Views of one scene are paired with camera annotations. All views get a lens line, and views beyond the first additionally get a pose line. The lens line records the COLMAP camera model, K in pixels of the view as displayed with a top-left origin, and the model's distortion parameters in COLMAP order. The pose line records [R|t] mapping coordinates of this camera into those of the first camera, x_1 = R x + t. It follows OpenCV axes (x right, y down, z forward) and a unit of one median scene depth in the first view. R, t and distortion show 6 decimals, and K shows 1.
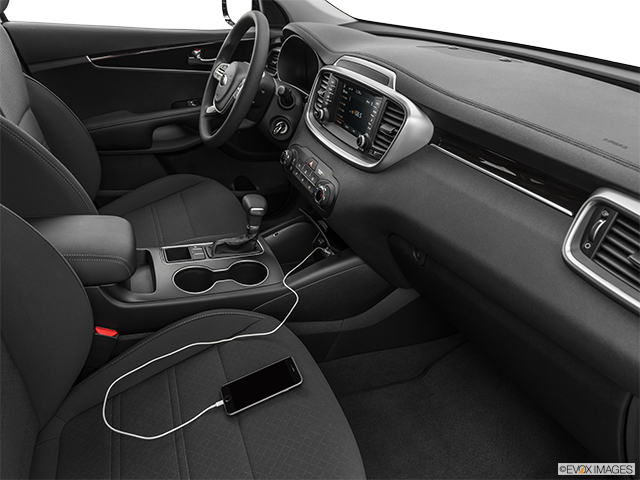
lens RADIAL K [[477.2, 0, 320.0], [0, 477.2, 240.0], [0, 0, 1]] dist [0.003117, 0.000673]
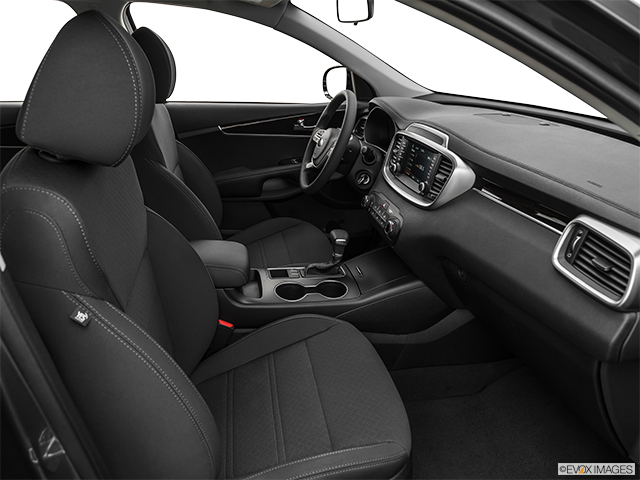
lens RADIAL K [[477.2, 0, 320.0], [0, 477.2, 240.0], [0, 0, 1]] dist [0.003117, 0.000673]
pose [[0.980964, 0.025763, -0.192475, 0.058545], [-0.048393, 0.992323, -0.113813, 0.082105], [0.188066, 0.120961, 0.974679, -0.252586]]
